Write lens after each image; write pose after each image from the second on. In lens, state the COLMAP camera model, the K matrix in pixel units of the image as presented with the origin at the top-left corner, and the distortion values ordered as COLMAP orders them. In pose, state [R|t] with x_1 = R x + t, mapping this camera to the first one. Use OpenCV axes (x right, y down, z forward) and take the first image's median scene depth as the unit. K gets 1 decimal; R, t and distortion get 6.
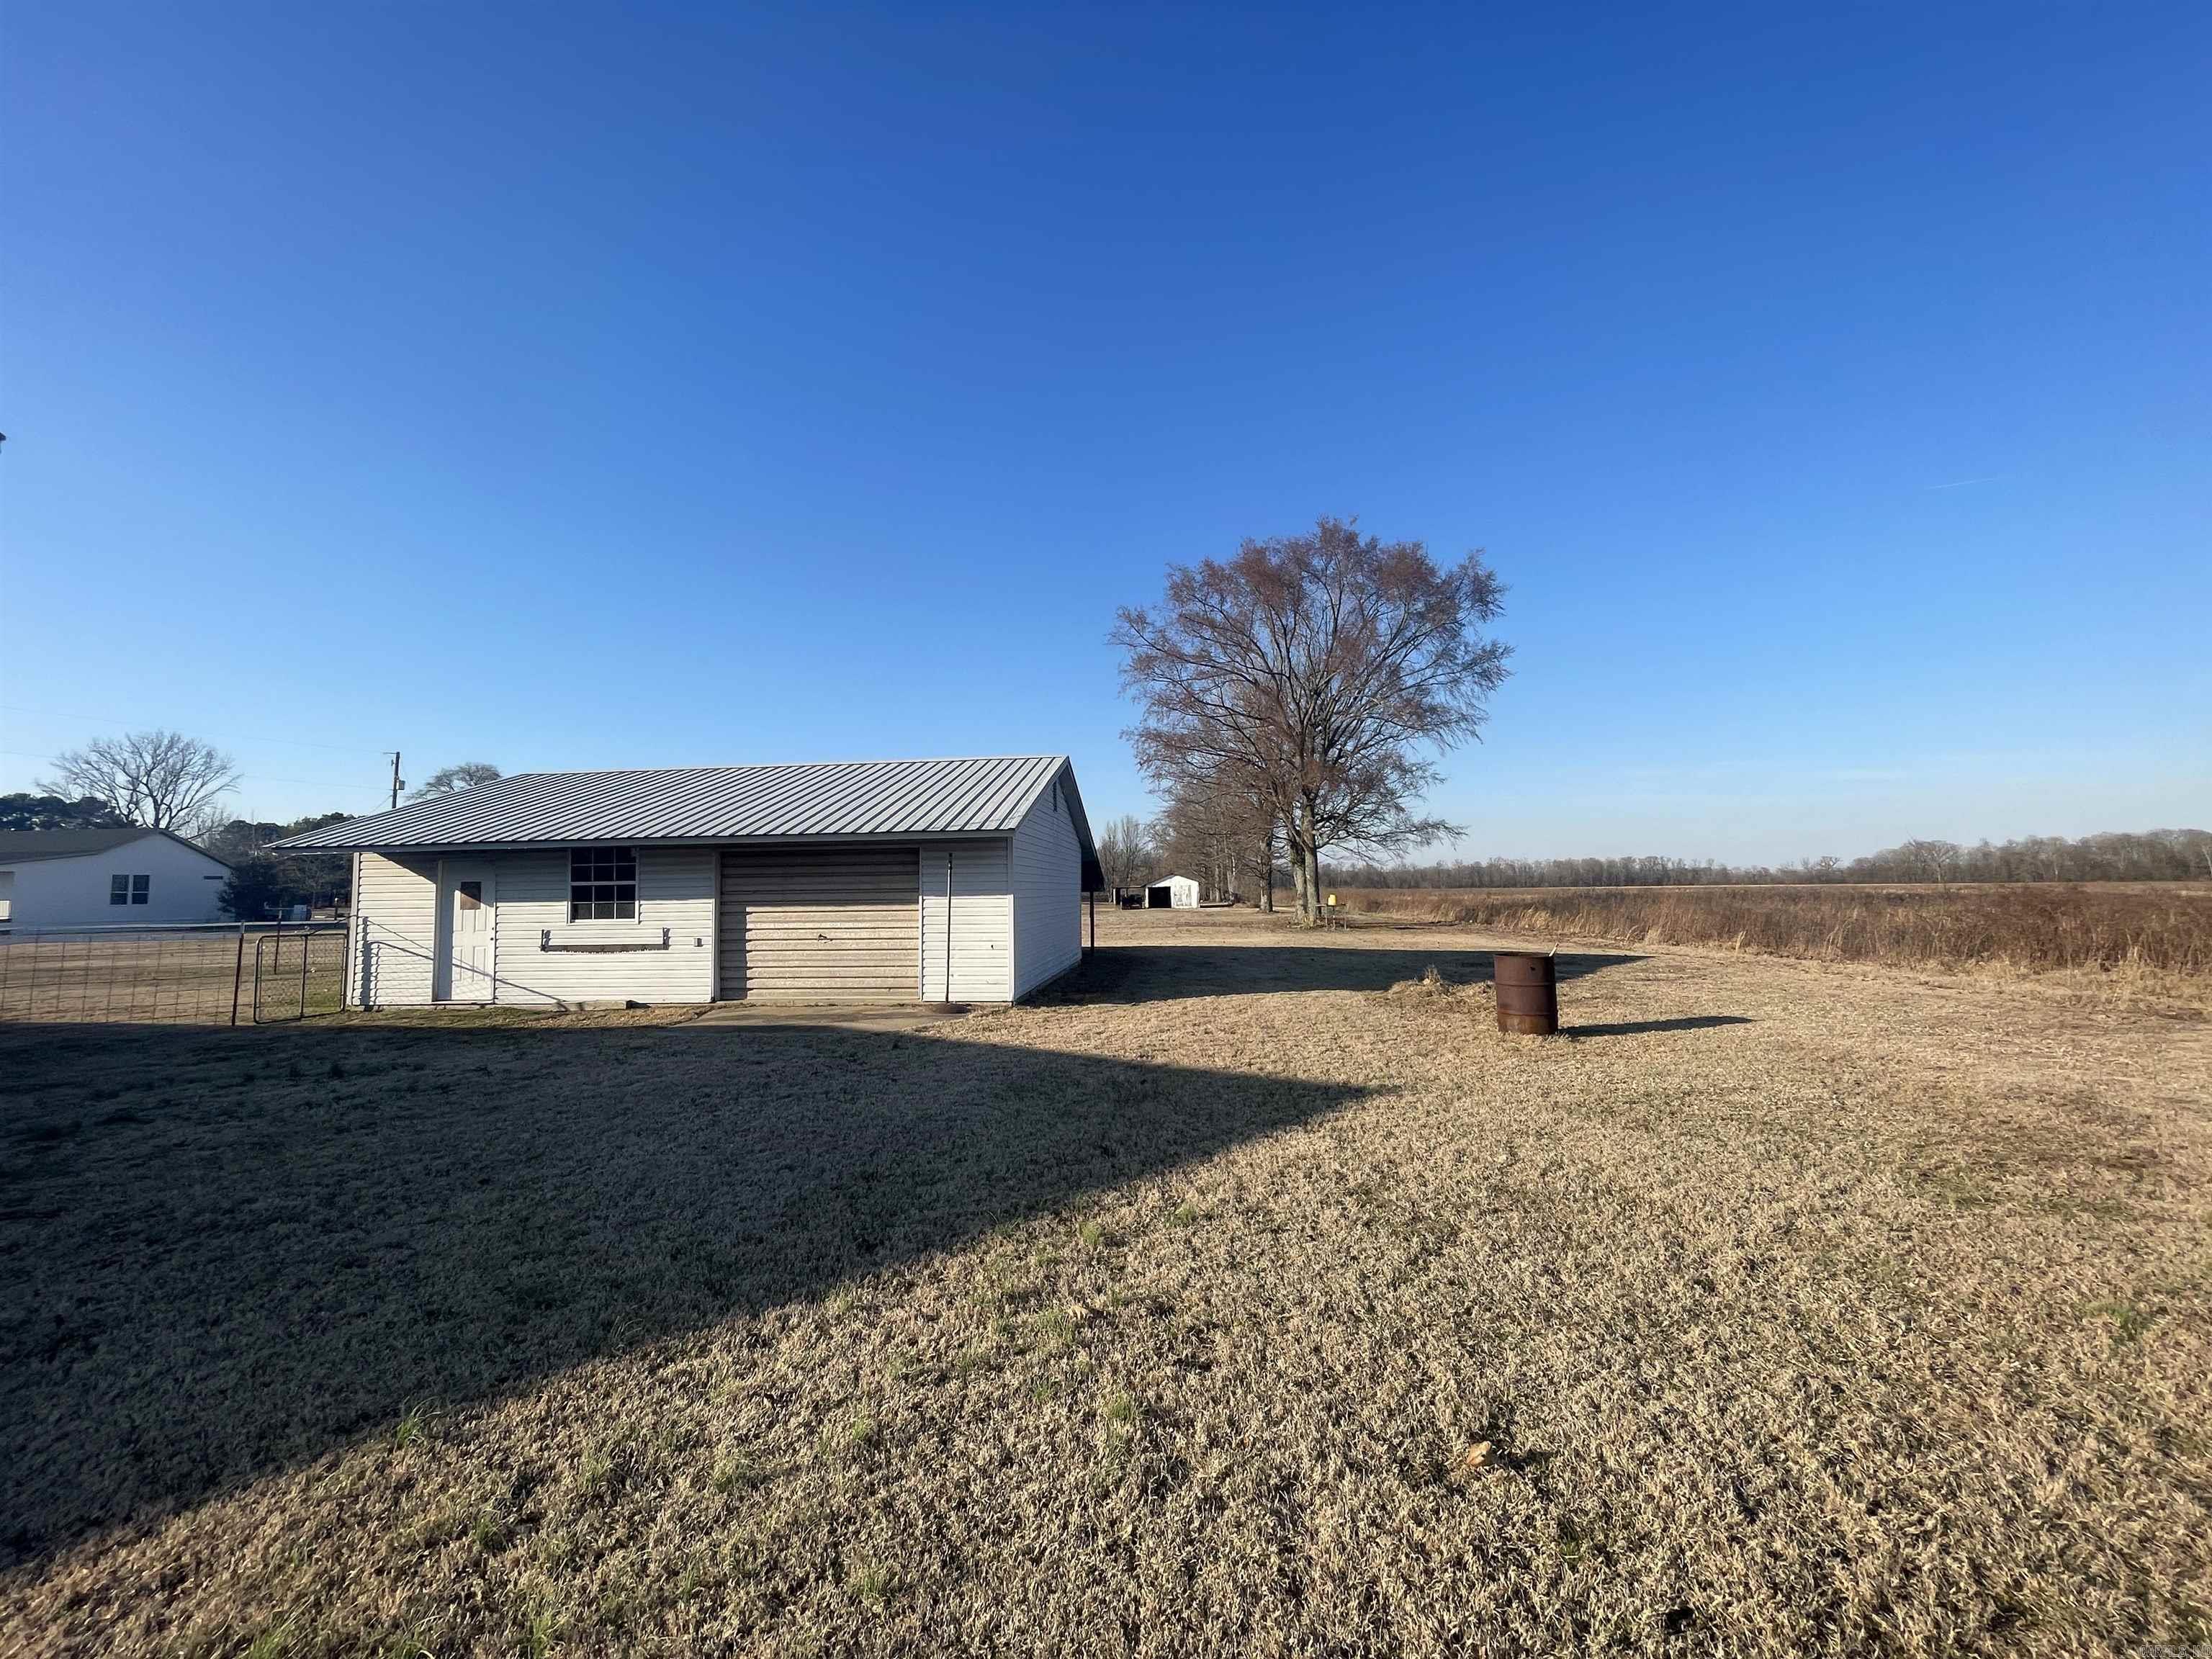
lens RADIAL K [[876.2, 0, 1103.9], [0, 876.2, 828.0], [0, 0, 1]] dist [0.003373, -0.000952]
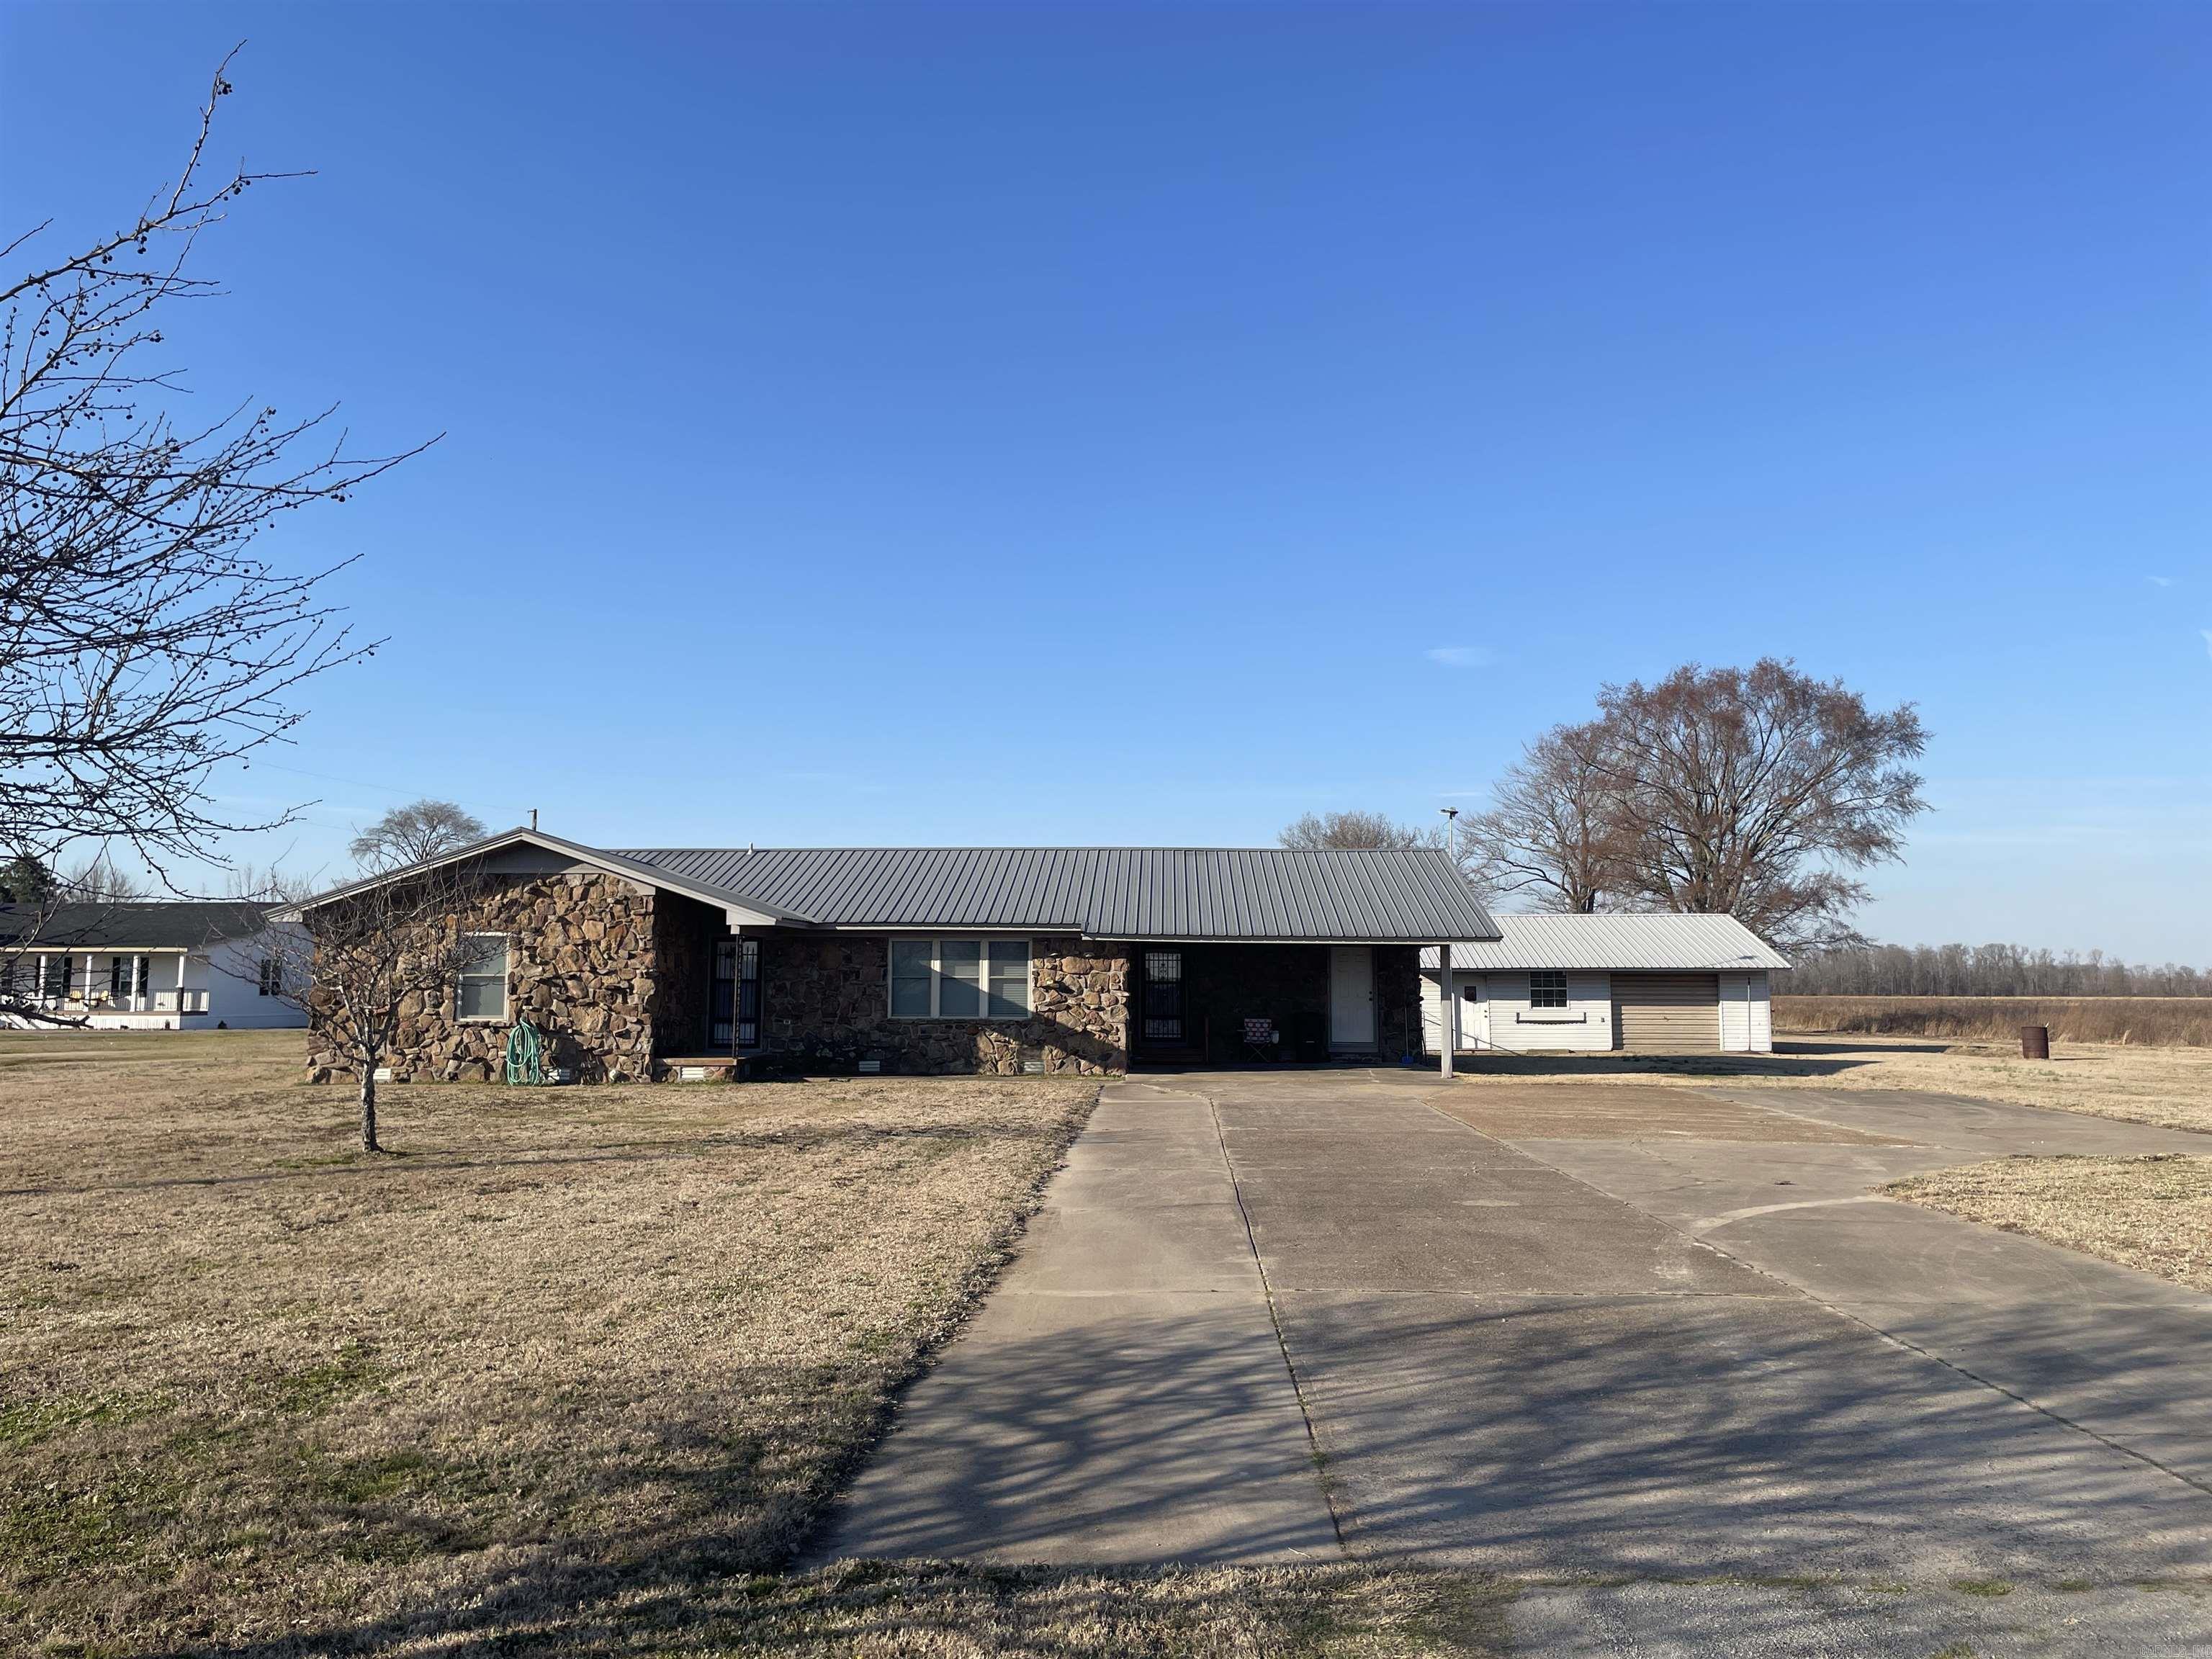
lens RADIAL K [[1676.5, 0, 1102.8], [0, 1676.5, 811.2], [0, 0, 1]] dist [0.049894, -0.044267]
pose [[0.996956, 0.020637, 0.075189, -1.230630], [-0.017934, 0.999175, -0.036450, -0.117408], [-0.075879, 0.034990, 0.996503, -1.753350]]
